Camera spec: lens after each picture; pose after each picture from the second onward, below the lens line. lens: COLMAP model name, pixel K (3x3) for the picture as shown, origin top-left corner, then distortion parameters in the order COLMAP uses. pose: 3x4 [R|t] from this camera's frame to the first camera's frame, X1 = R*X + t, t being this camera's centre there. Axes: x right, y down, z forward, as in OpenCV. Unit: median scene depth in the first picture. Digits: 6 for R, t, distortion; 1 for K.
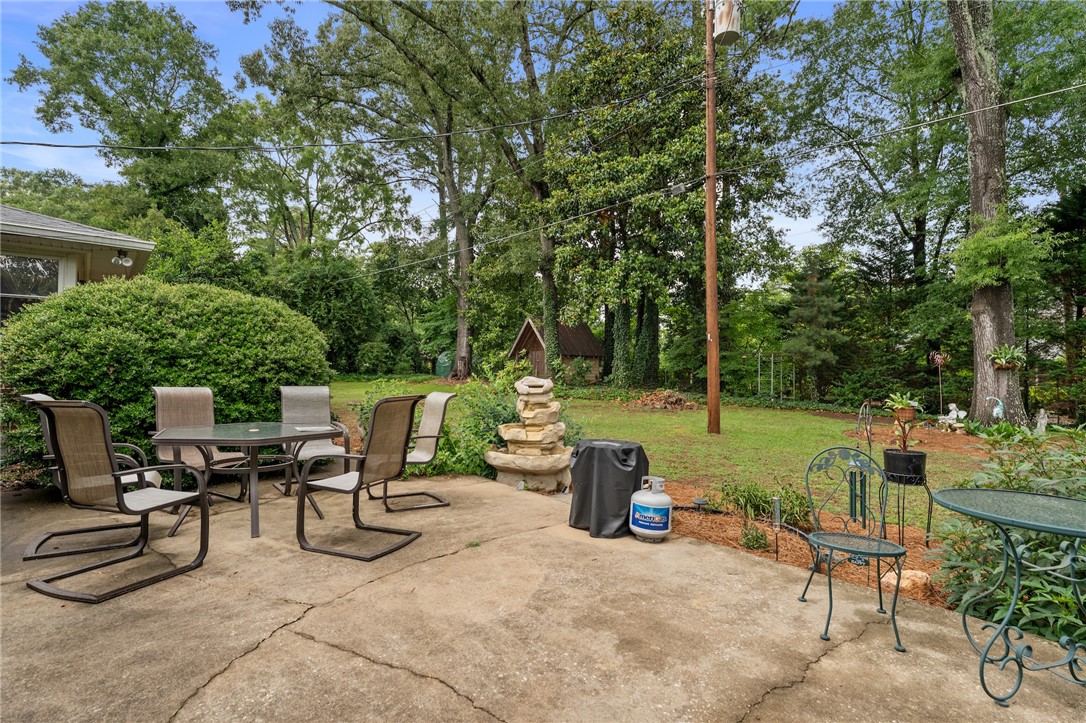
lens RADIAL K [[519.7, 0, 541.8], [0, 519.7, 362.1], [0, 0, 1]] dist [-0.000460, -0.000381]
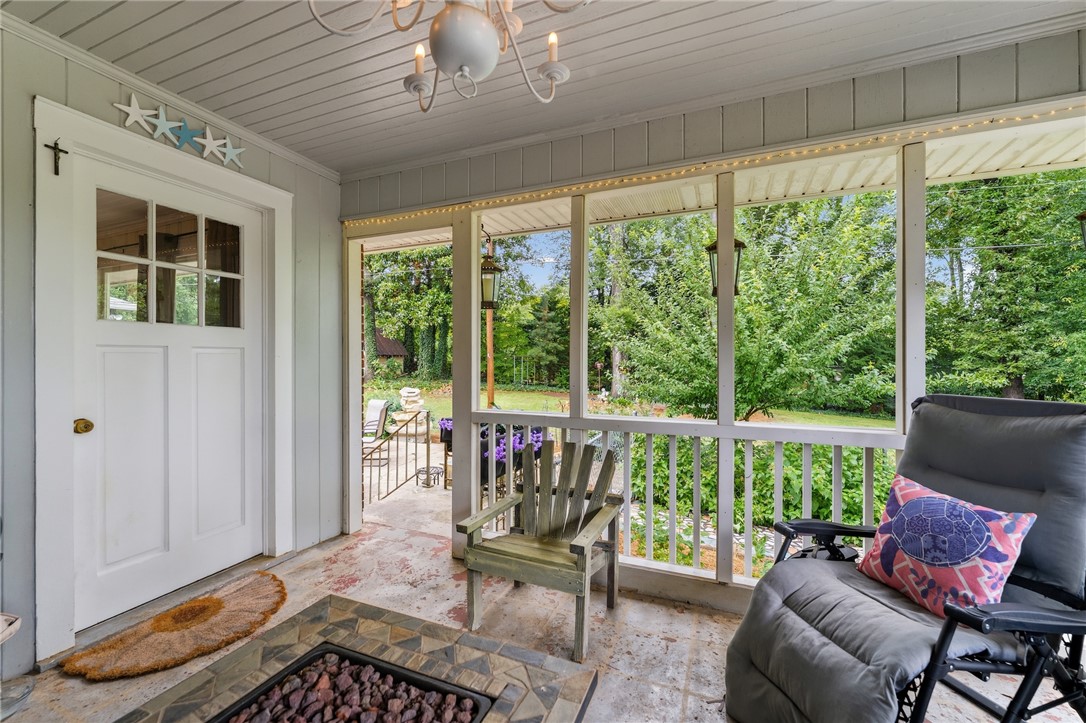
lens RADIAL K [[519.7, 0, 541.8], [0, 519.7, 362.1], [0, 0, 1]] dist [-0.000460, -0.000381]
pose [[0.900686, -0.017099, 0.434134, -0.200666], [-0.003969, 0.998860, 0.047575, -0.078775], [-0.434453, -0.044573, 0.899591, -0.475349]]
